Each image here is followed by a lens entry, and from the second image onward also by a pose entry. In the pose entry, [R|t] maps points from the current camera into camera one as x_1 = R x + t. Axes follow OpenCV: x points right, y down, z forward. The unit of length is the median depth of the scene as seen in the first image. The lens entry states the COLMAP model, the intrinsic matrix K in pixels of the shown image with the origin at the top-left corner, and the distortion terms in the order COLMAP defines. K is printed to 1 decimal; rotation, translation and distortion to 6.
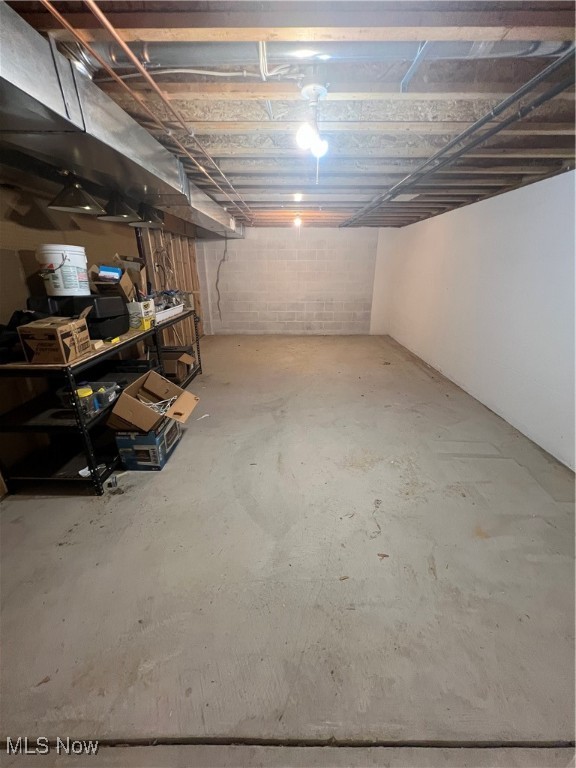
lens RADIAL K [[306.8, 0, 288.0], [0, 306.8, 384.0], [0, 0, 1]] dist [-0.000910, 0.000571]
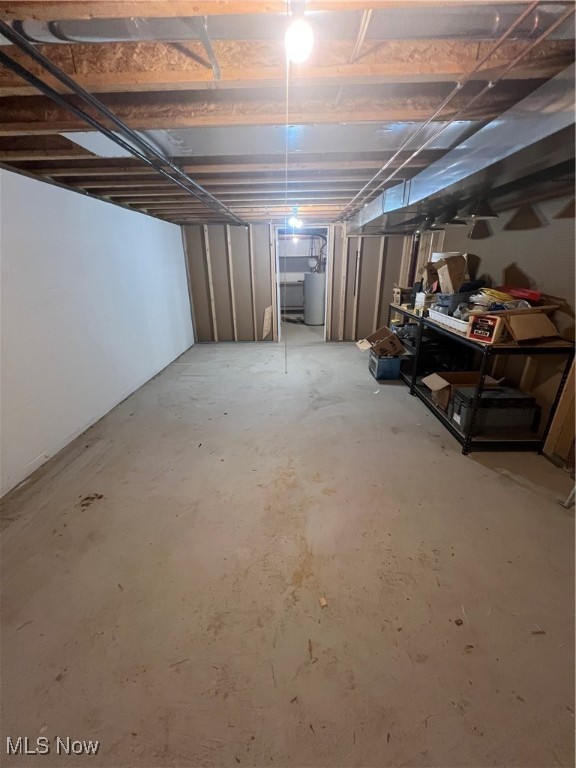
lens RADIAL K [[306.8, 0, 288.0], [0, 306.8, 384.0], [0, 0, 1]] dist [-0.000910, 0.000571]
pose [[-0.999879, 0.009522, 0.012306, 0.053622], [0.015339, 0.735899, 0.676917, -0.689068], [-0.002610, 0.677024, -0.735956, 1.750663]]
